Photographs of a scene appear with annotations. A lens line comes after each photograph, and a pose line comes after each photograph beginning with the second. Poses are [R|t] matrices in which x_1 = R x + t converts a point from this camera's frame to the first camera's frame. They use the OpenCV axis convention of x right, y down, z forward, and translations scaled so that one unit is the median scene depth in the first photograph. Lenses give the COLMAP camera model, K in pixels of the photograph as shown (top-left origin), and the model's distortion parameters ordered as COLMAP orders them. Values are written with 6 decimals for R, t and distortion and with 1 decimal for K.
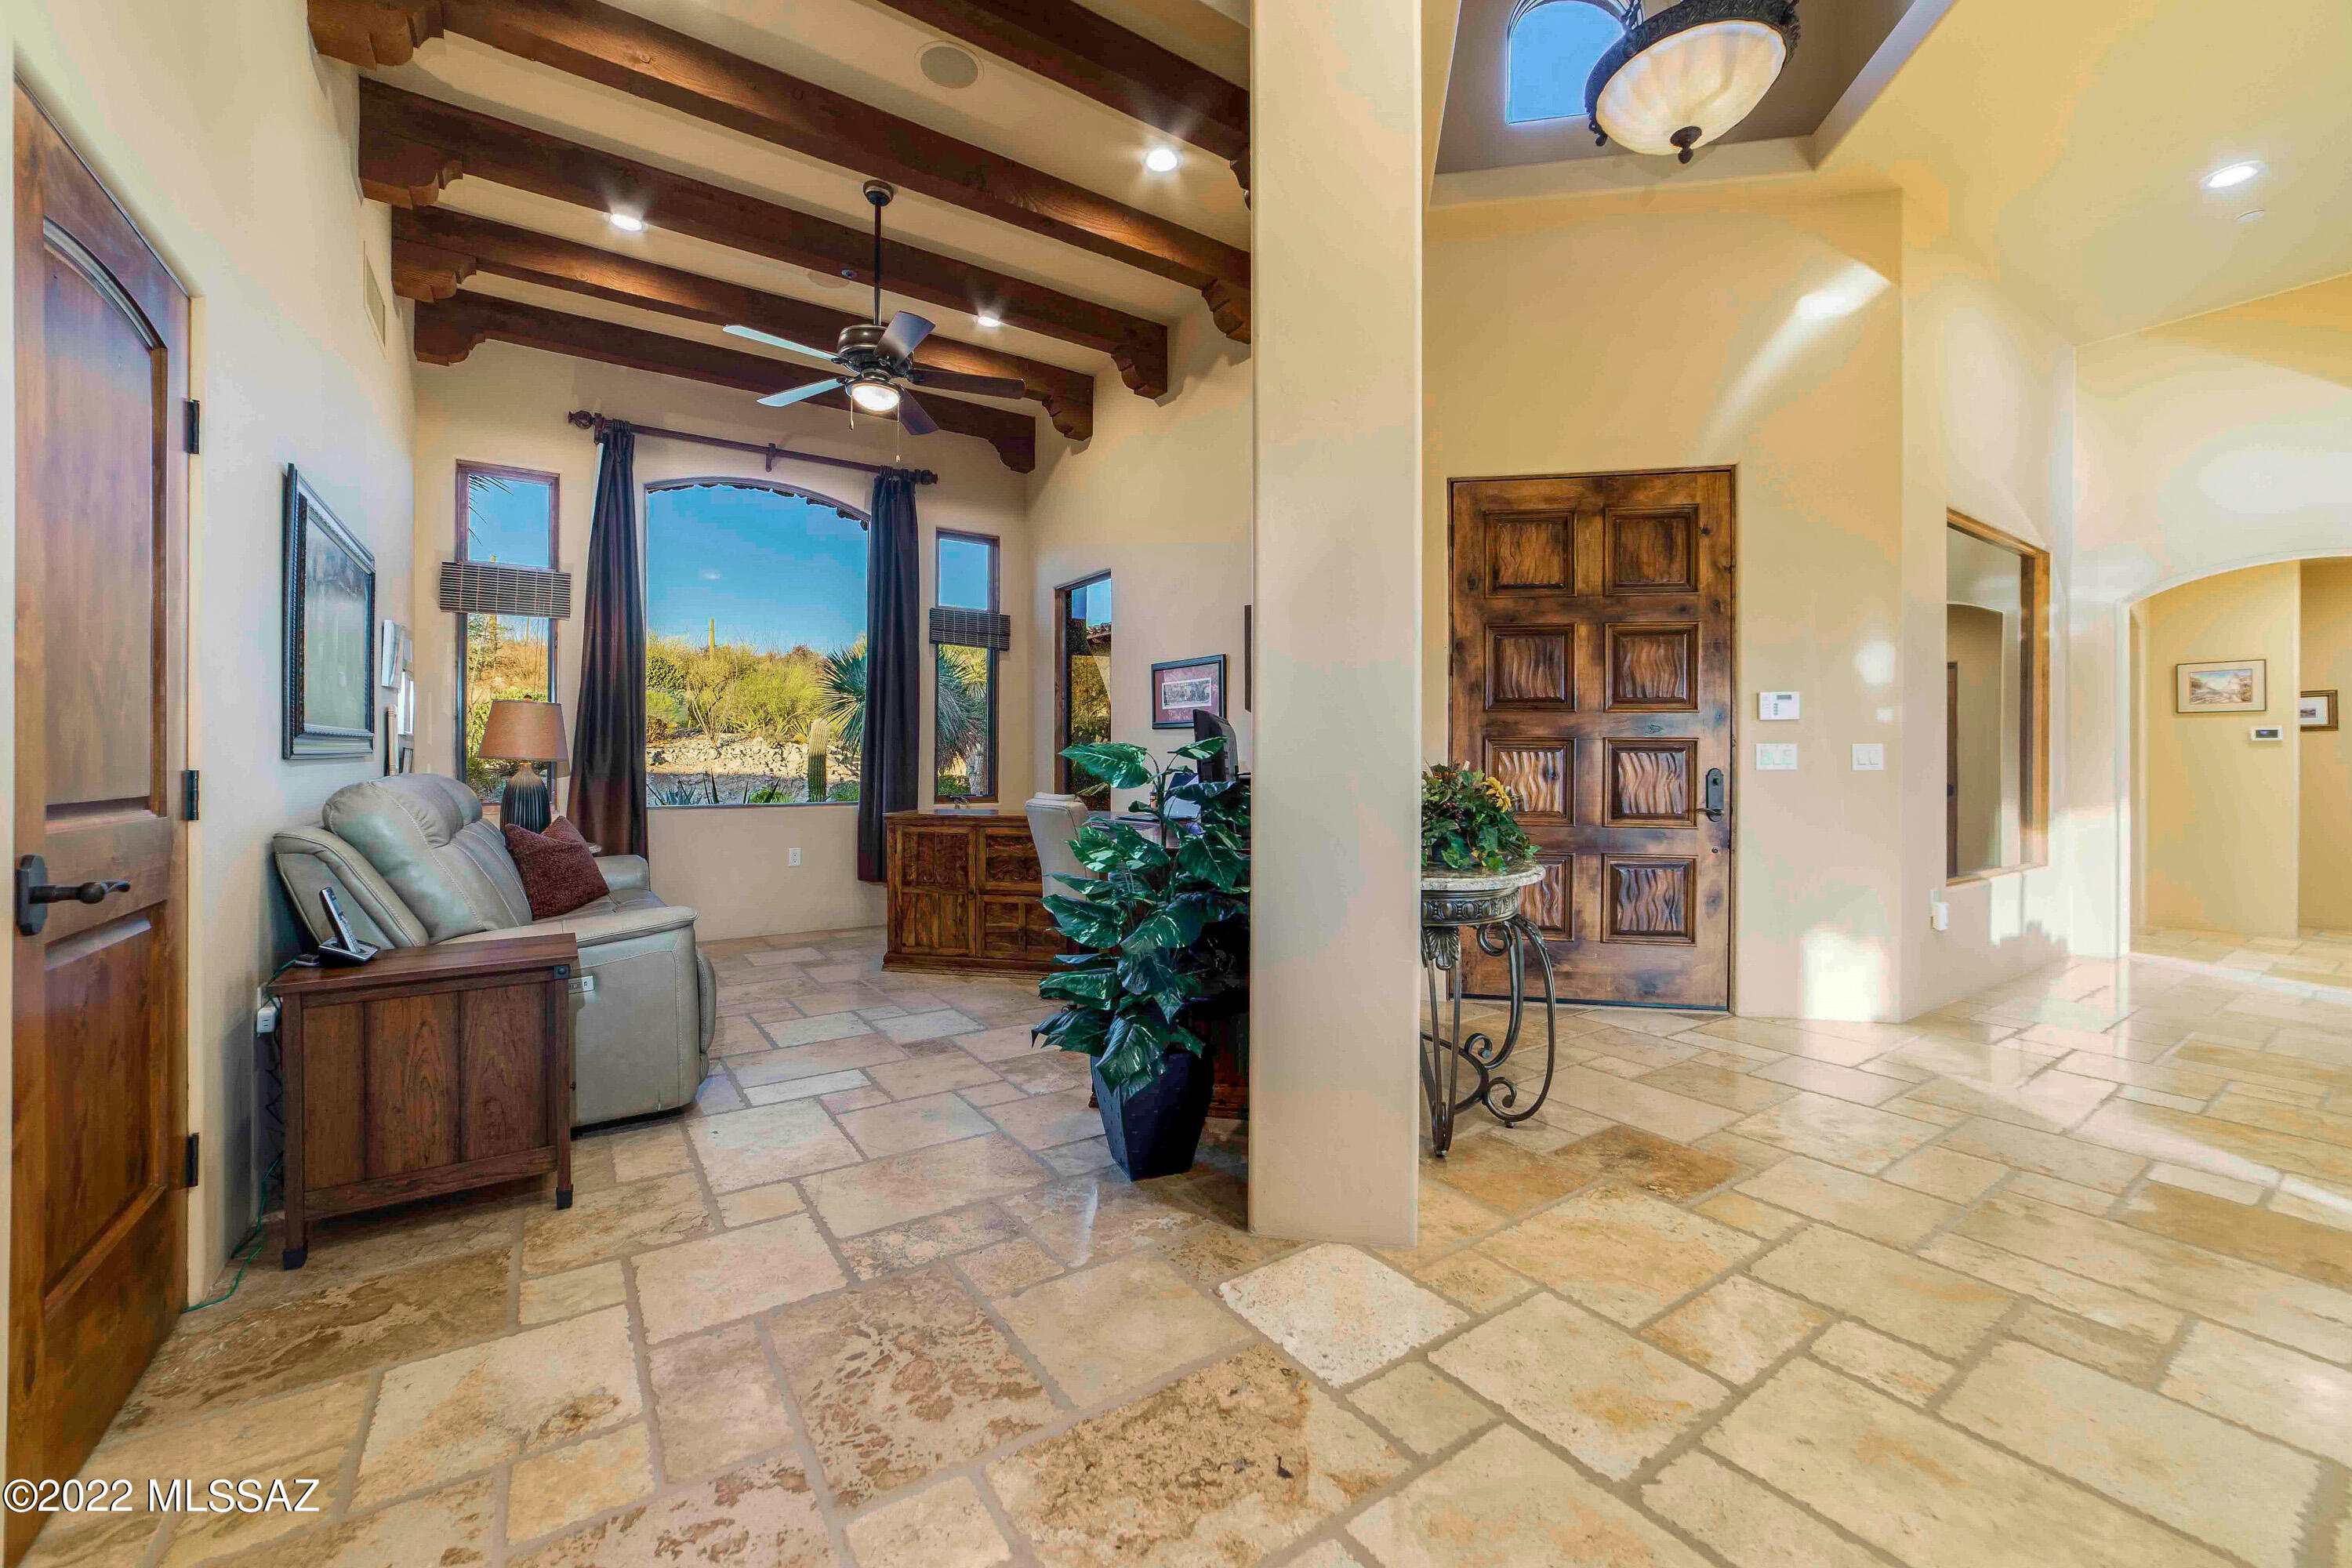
lens RADIAL K [[931.1, 0, 1159.4], [0, 931.1, 744.2], [0, 0, 1]] dist [-0.015163, 0.005040]
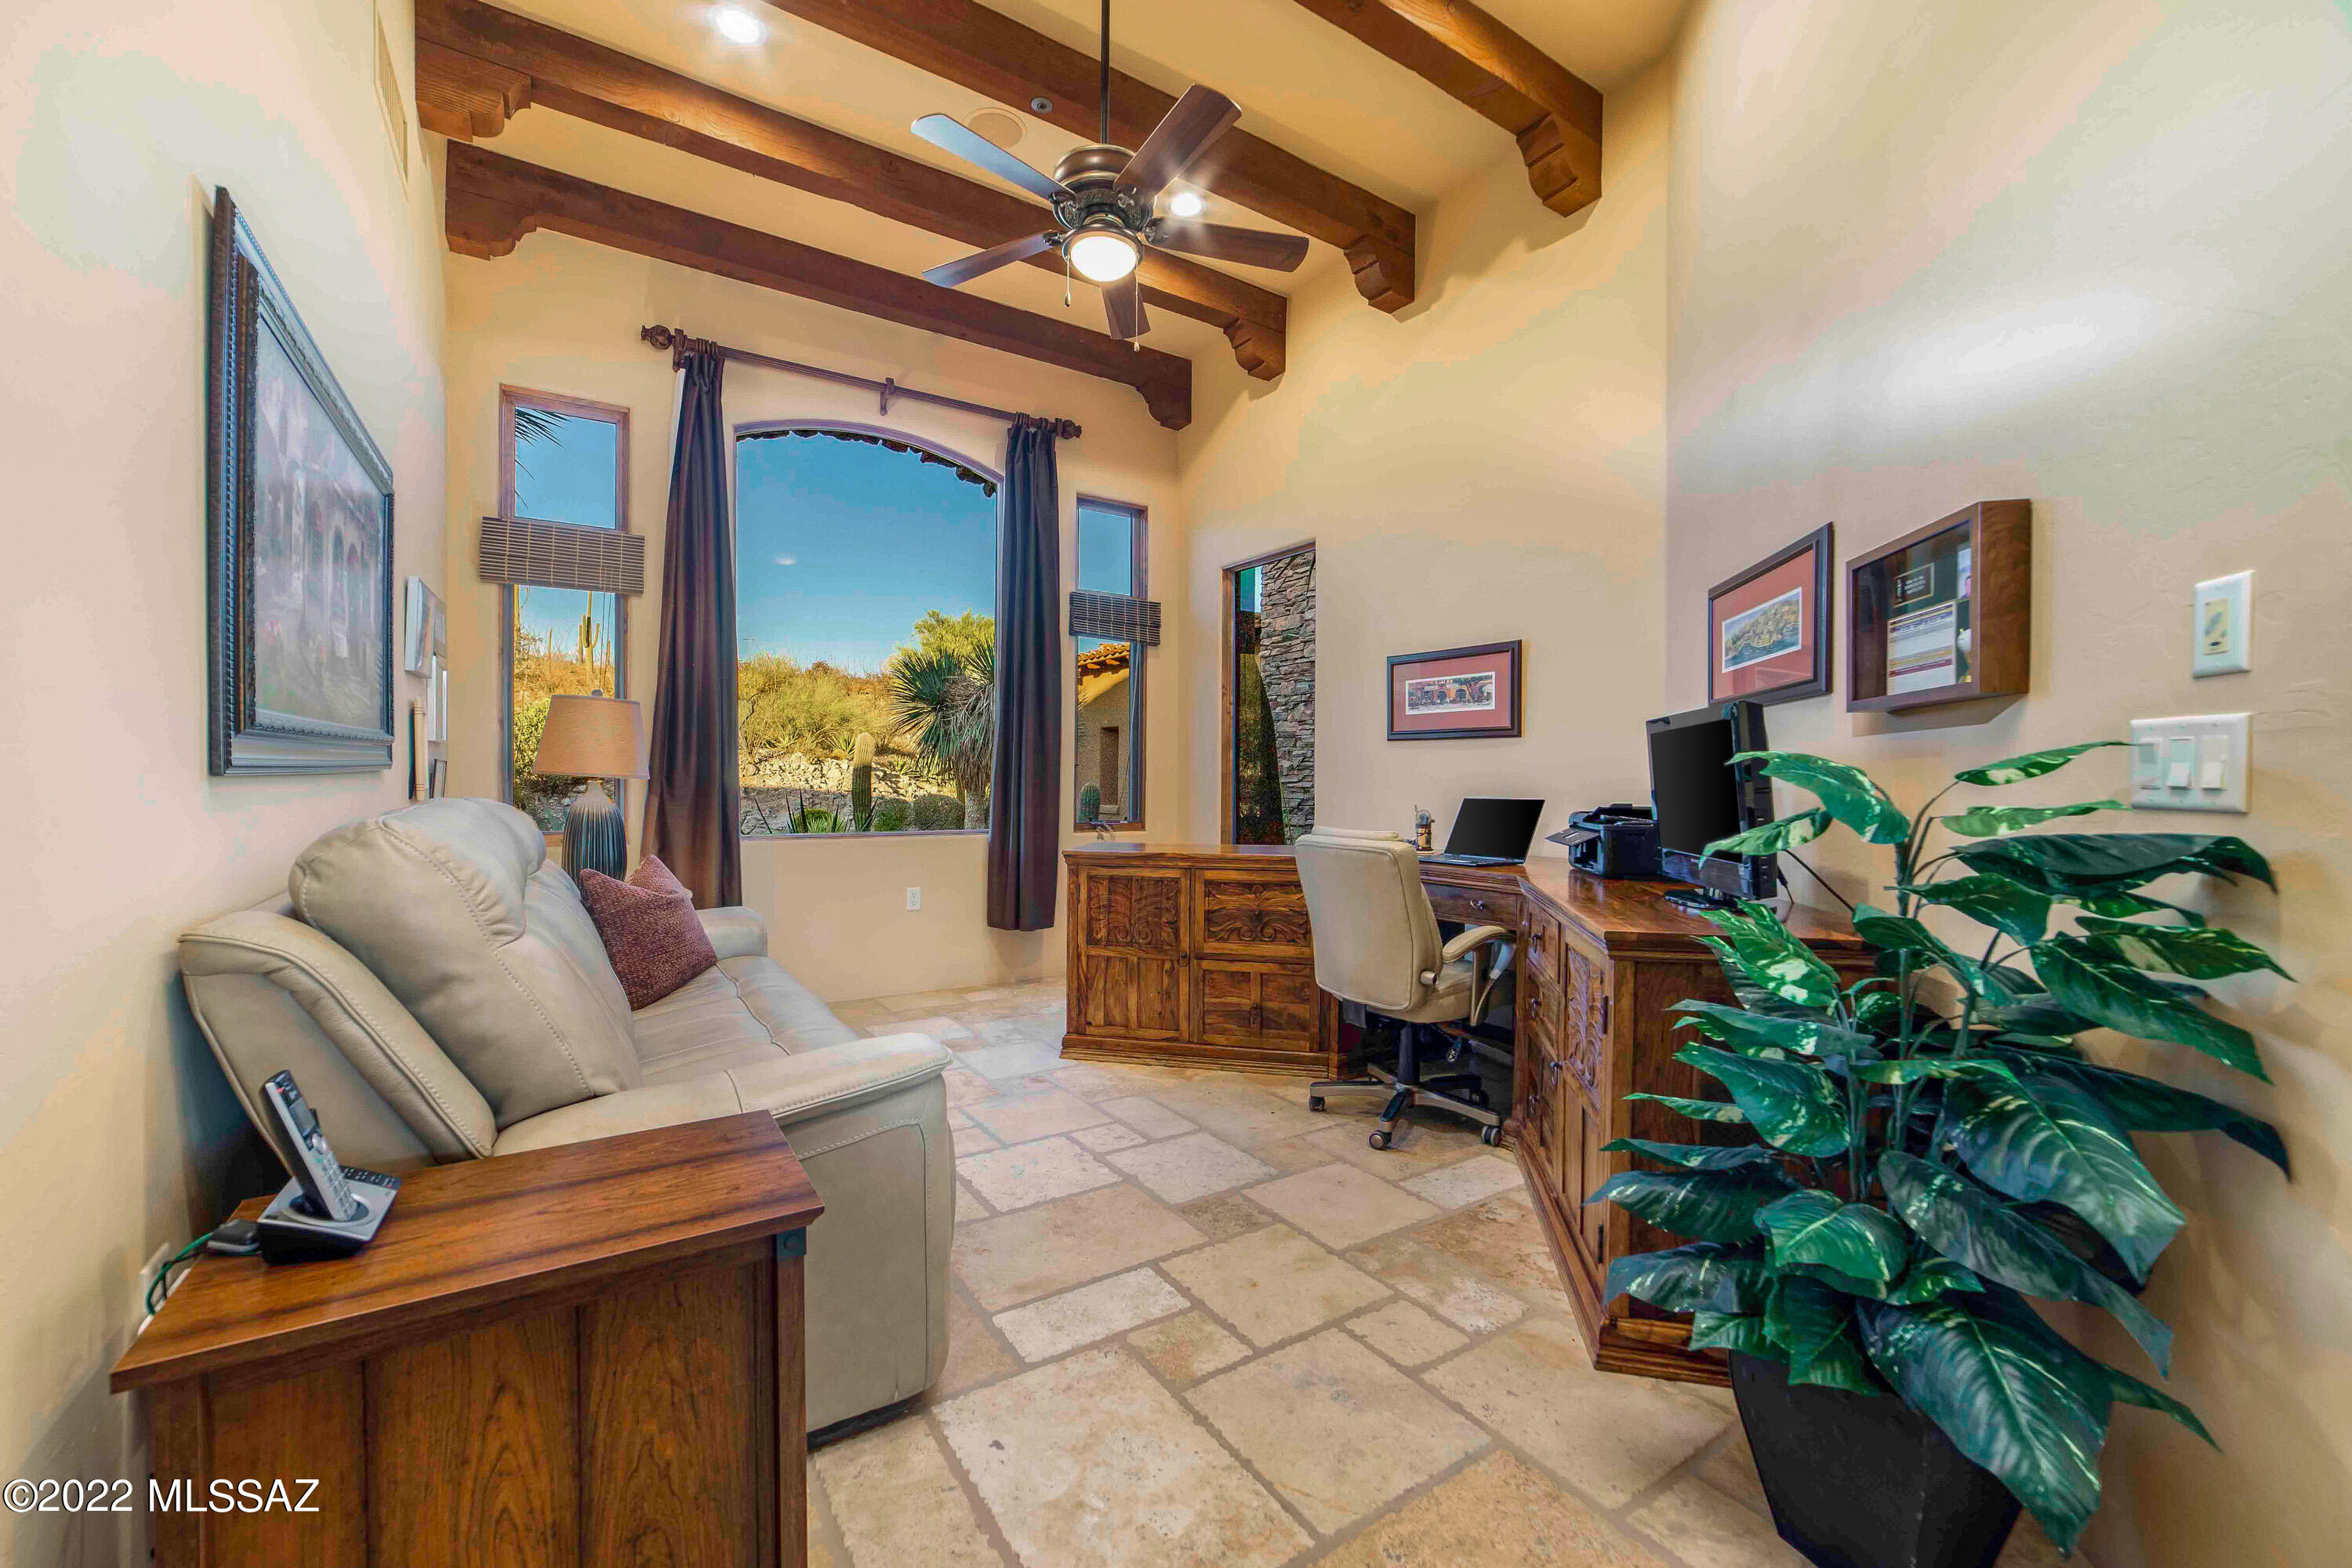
lens RADIAL K [[935.6, 0, 1160.8], [0, 935.6, 775.4], [0, 0, 1]] dist [-0.017834, 0.005255]
pose [[0.999835, 0.004823, -0.017494, -0.204089], [-0.004576, 0.999890, 0.014134, 0.002988], [0.017561, -0.014052, 0.999747, 0.244229]]
